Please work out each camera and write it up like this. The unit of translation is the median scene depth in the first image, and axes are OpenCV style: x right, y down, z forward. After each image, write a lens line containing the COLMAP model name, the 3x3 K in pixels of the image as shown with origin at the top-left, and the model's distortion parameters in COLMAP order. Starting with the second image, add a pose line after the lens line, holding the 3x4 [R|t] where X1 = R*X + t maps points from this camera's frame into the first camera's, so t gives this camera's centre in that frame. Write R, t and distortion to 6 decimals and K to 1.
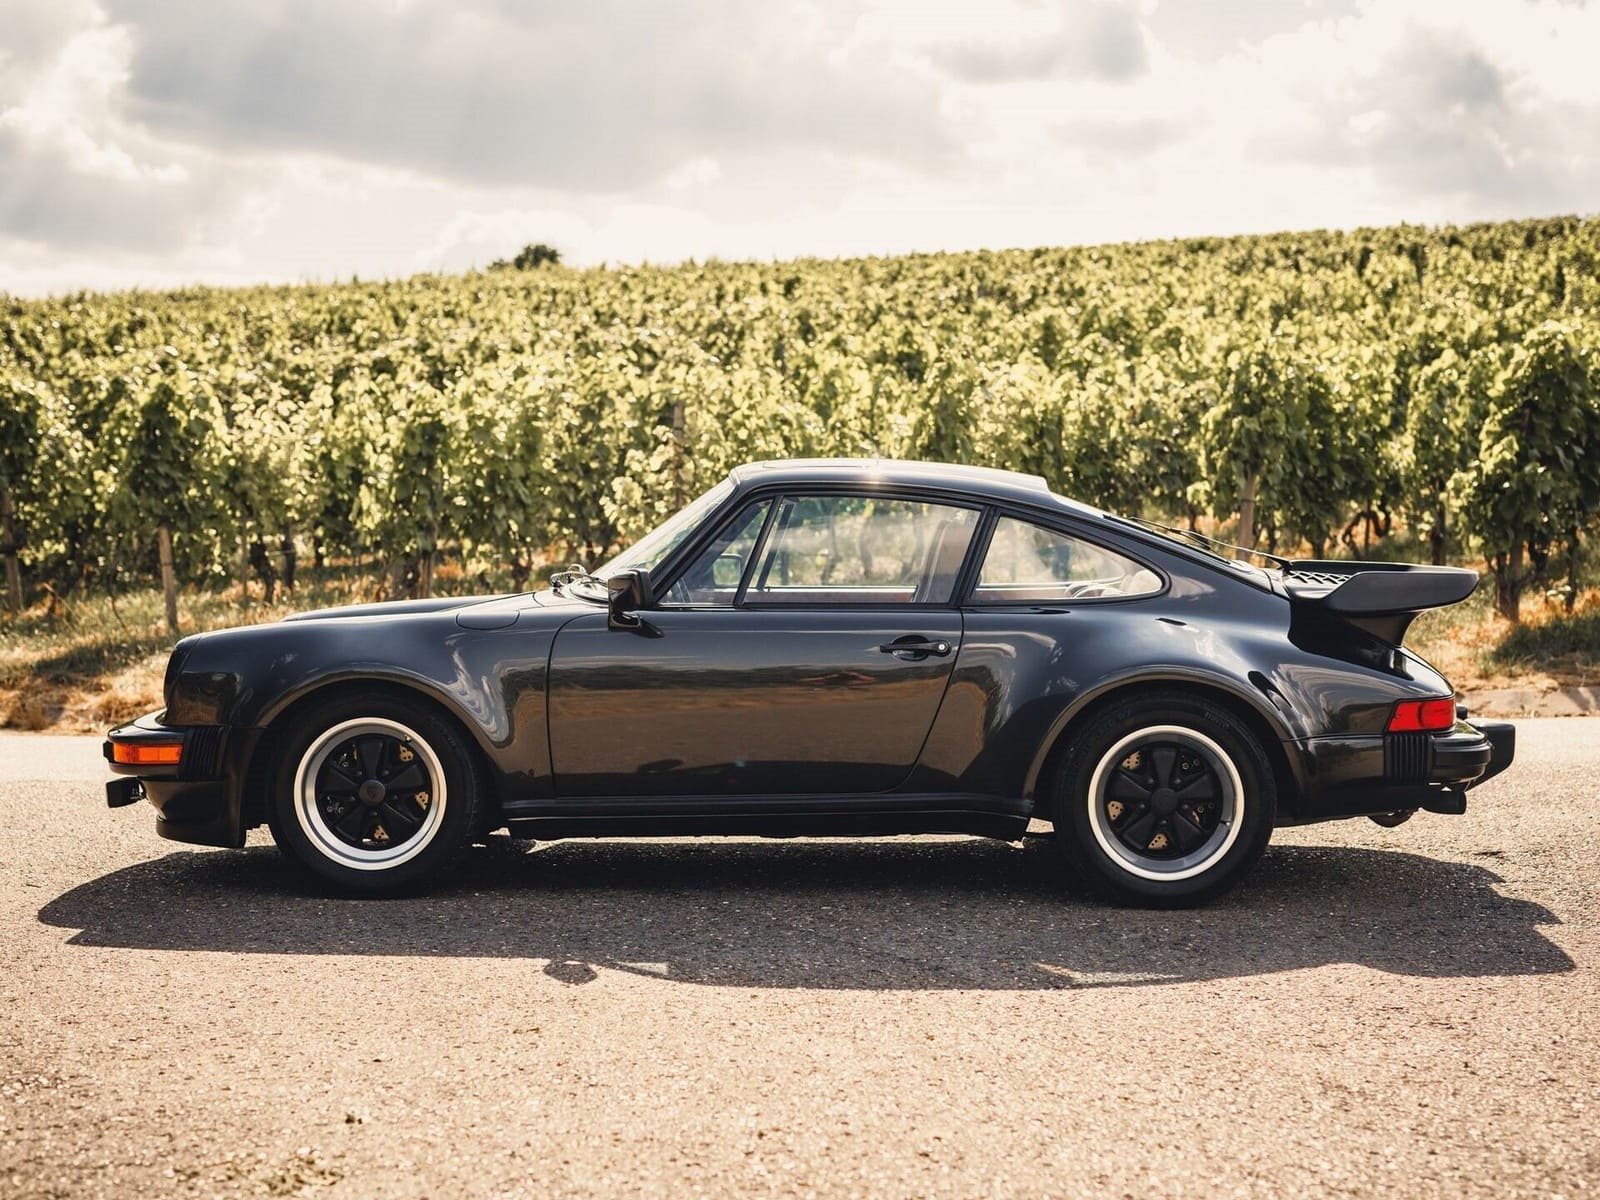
lens RADIAL K [[2555.4, 0, 800.0], [0, 2555.4, 600.0], [0, 0, 1]] dist [0.002119, 0.012493]
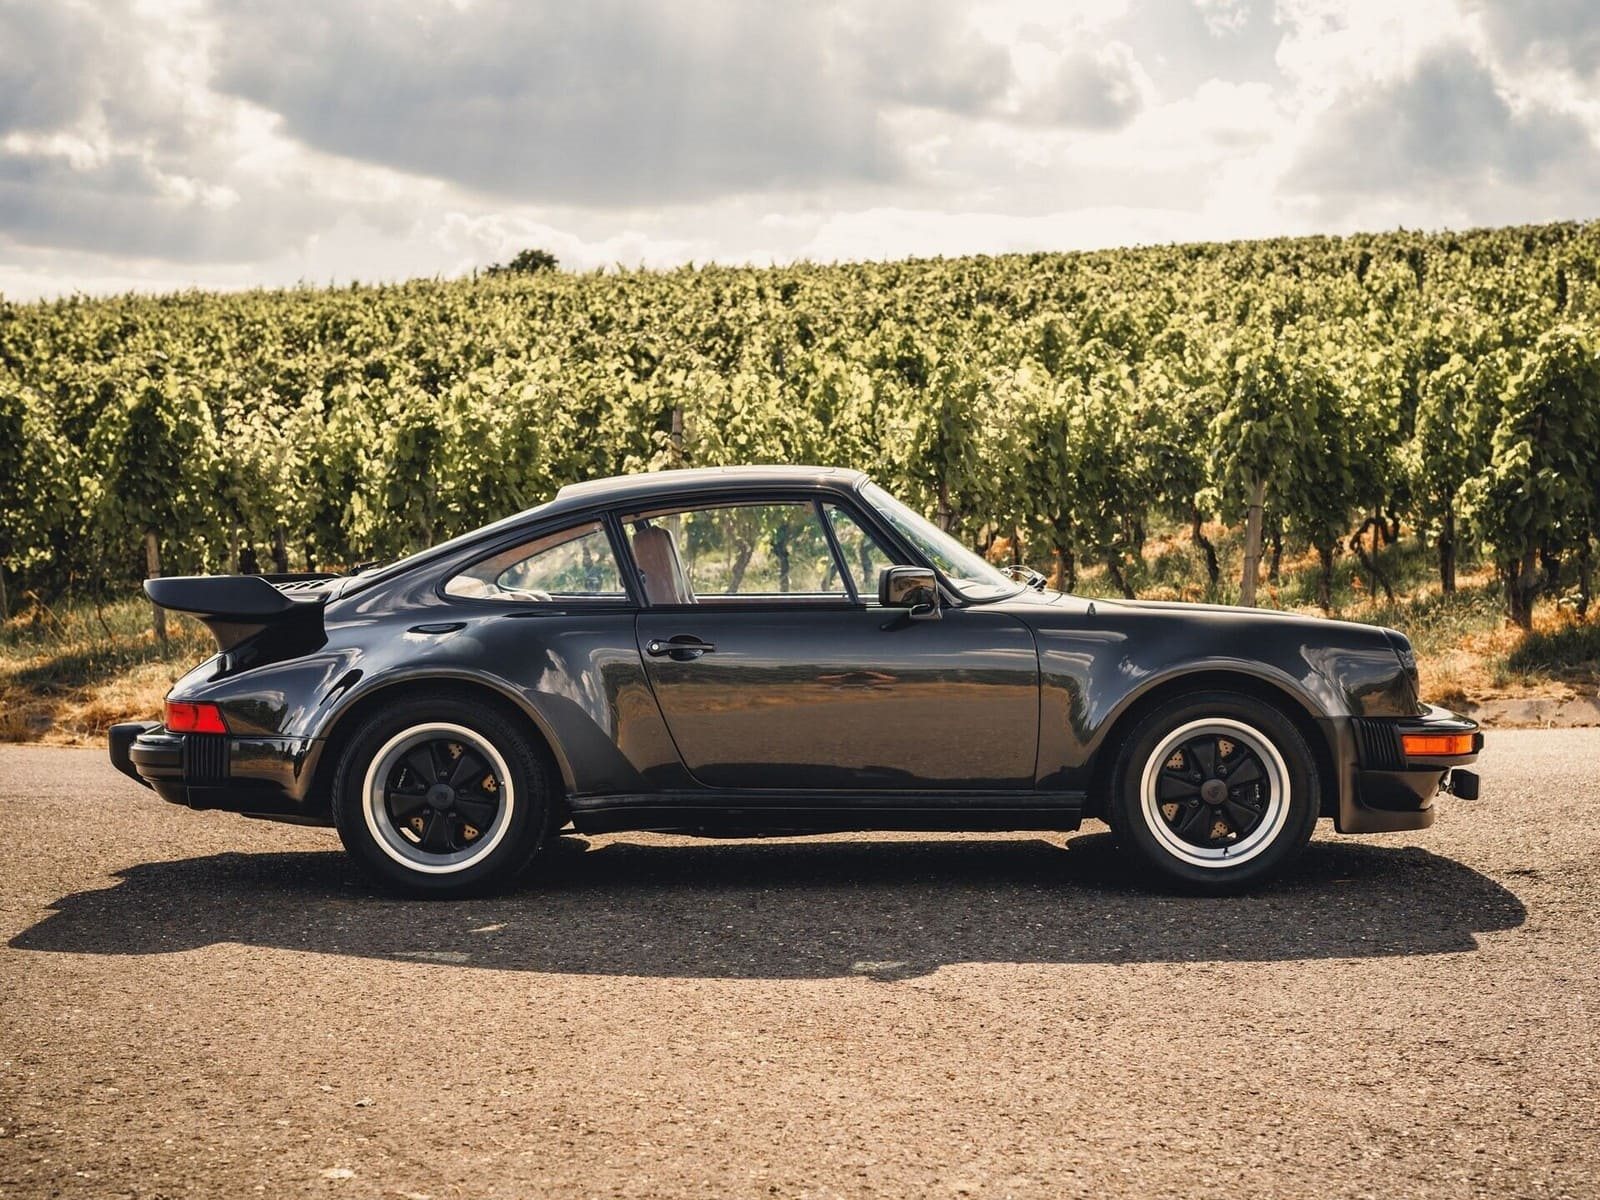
lens RADIAL K [[2555.4, 0, 800.0], [0, 2555.4, 600.0], [0, 0, 1]] dist [0.002119, 0.012493]
pose [[0.999999, -0.000383, 0.001477, -0.001681], [0.000387, 0.999996, -0.002702, -0.000454], [-0.001476, 0.002702, 0.999995, 0.017874]]
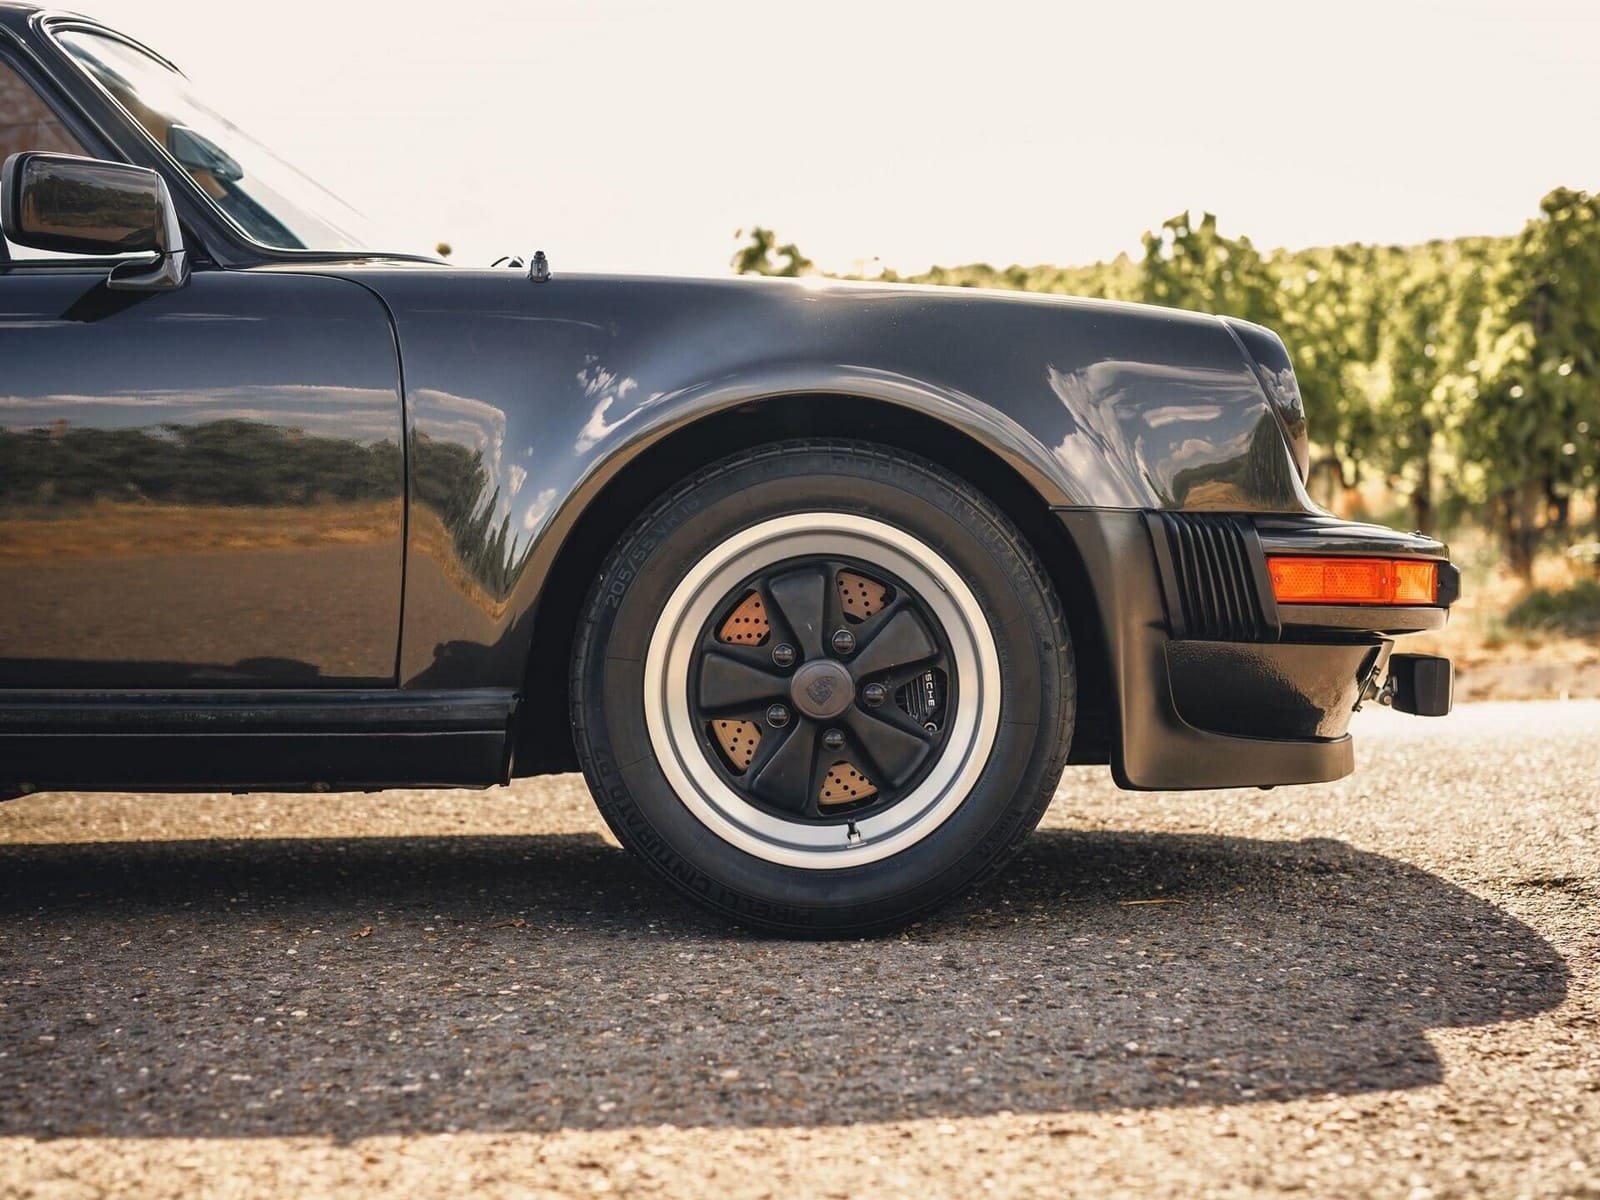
lens RADIAL K [[2555.4, 0, 800.0], [0, 2555.4, 600.0], [0, 0, 1]] dist [0.002119, 0.012493]
pose [[0.999972, -0.005494, 0.005092, 0.068958], [0.005618, 0.999679, -0.024719, 0.030004], [-0.004954, 0.024747, 0.999681, 0.276582]]
